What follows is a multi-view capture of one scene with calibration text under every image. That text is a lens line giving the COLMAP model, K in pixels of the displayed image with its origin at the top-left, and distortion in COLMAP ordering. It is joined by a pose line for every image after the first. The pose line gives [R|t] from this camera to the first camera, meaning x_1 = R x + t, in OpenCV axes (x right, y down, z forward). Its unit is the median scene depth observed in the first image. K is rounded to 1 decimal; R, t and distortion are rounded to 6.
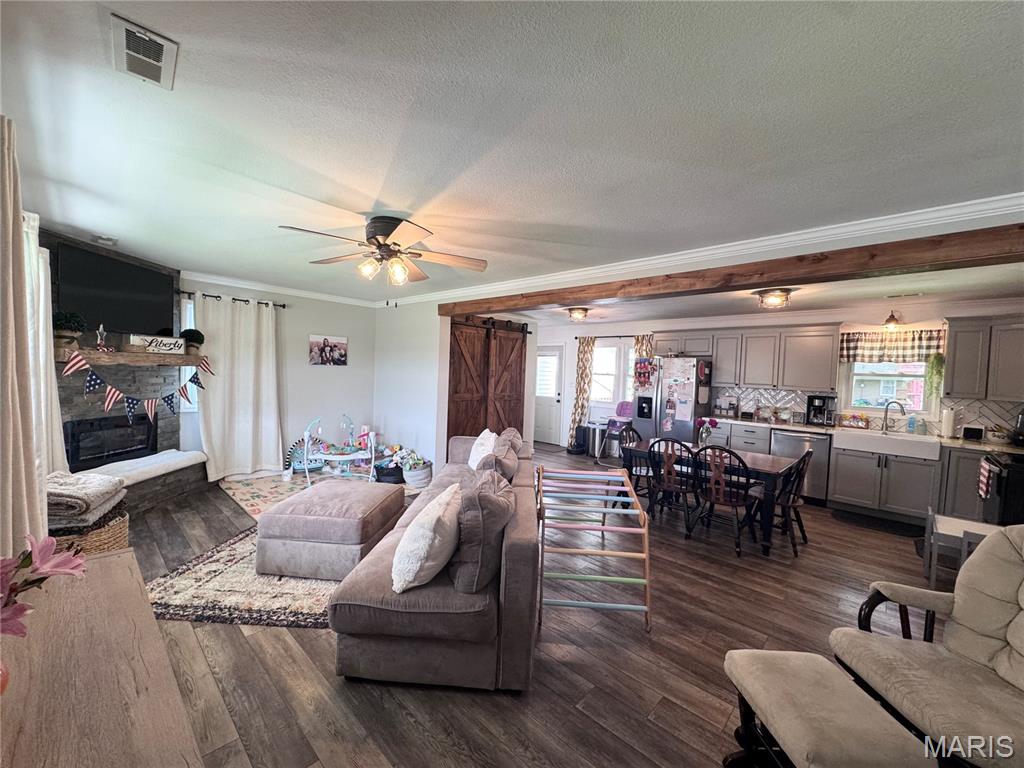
lens RADIAL K [[409.9, 0, 509.1], [0, 409.9, 385.1], [0, 0, 1]] dist [-0.003230, -0.000640]
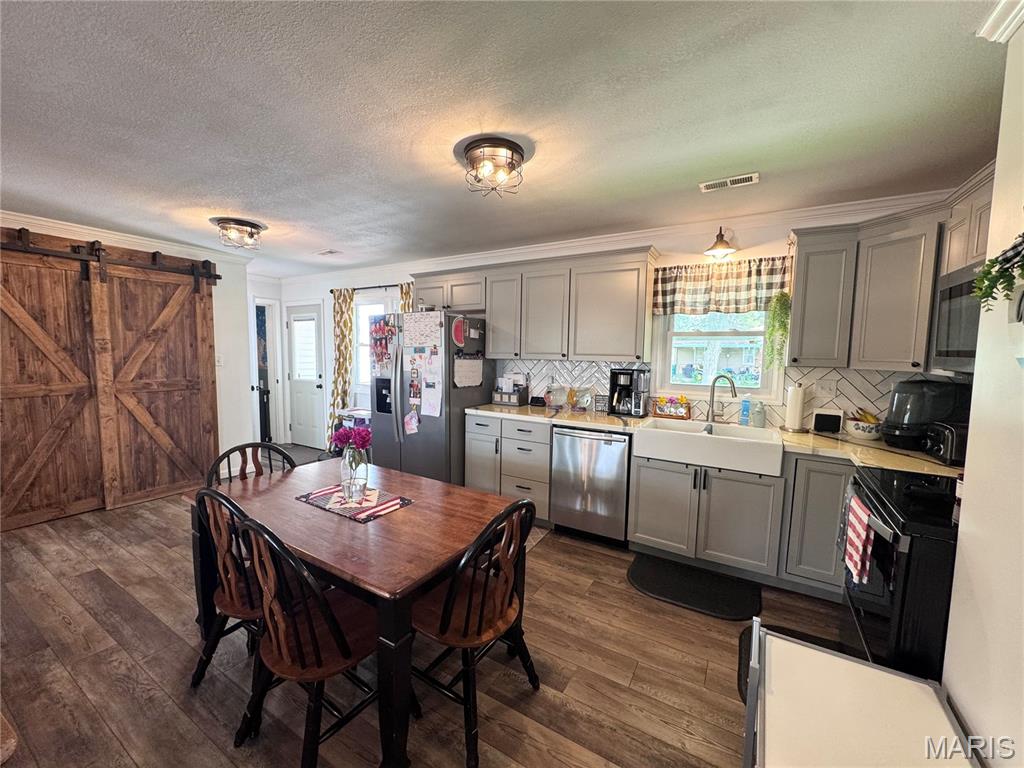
lens RADIAL K [[409.9, 0, 512.5], [0, 409.9, 385.2], [0, 0, 1]] dist [-0.003230, -0.000640]
pose [[0.975856, -0.038305, 0.215030, 0.467446], [0.026524, 0.997998, 0.057408, 0.010733], [-0.216799, -0.050318, 0.974919, 0.434407]]
